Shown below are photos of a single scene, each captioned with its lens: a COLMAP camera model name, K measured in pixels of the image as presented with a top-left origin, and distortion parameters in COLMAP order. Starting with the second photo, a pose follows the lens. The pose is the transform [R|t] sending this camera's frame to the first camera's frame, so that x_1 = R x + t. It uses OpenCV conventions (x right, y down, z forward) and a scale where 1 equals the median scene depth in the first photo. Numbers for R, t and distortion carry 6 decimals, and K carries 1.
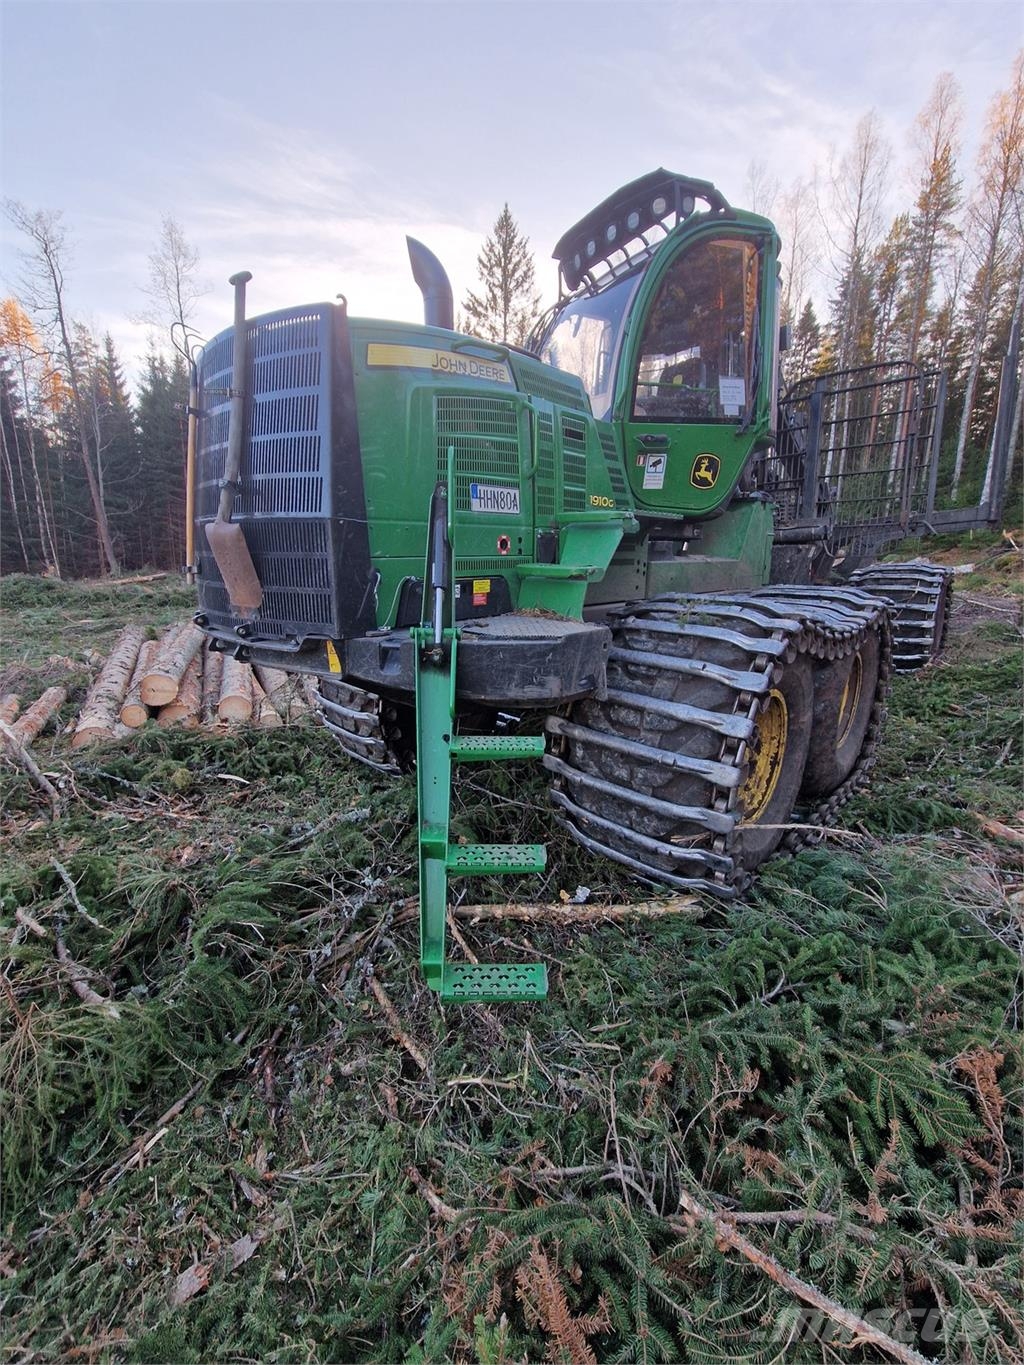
lens RADIAL K [[559.1, 0, 507.1], [0, 559.1, 686.2], [0, 0, 1]] dist [0.001527, -0.005905]
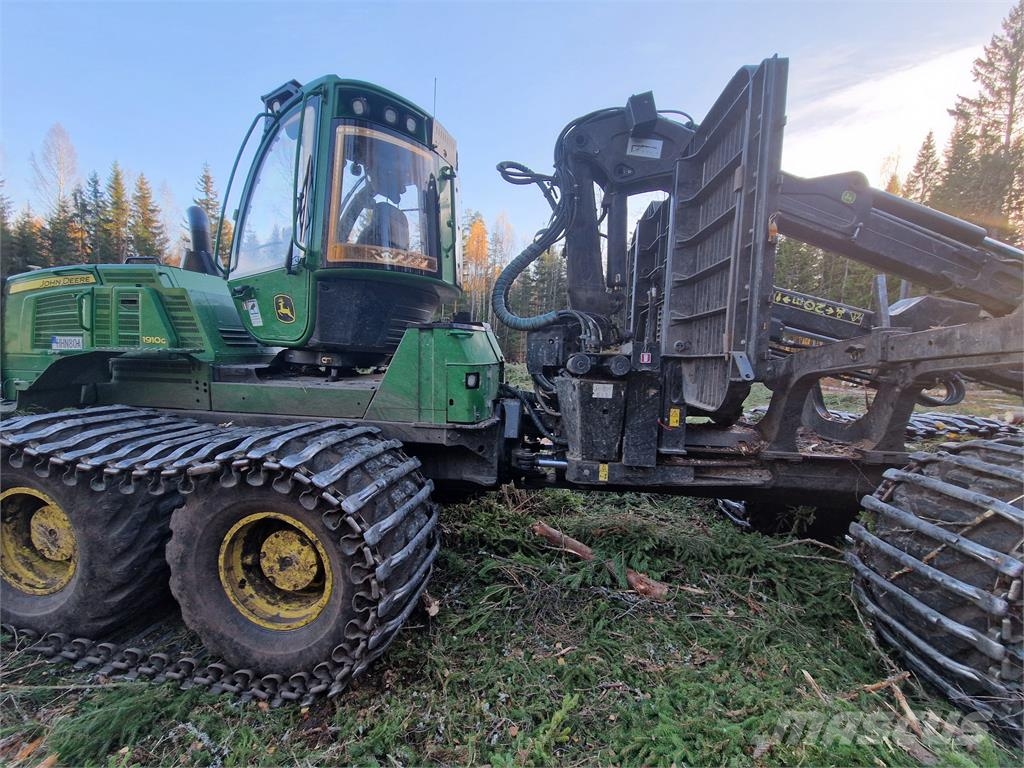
lens RADIAL K [[416.8, 0, 510.4], [0, 416.8, 386.2], [0, 0, 1]] dist [0.007555, -0.006056]
pose [[0.578909, 0.089750, -0.810437, 1.183729], [-0.214047, 0.975794, -0.044835, -0.262456], [0.786796, 0.199427, 0.584107, 0.809240]]
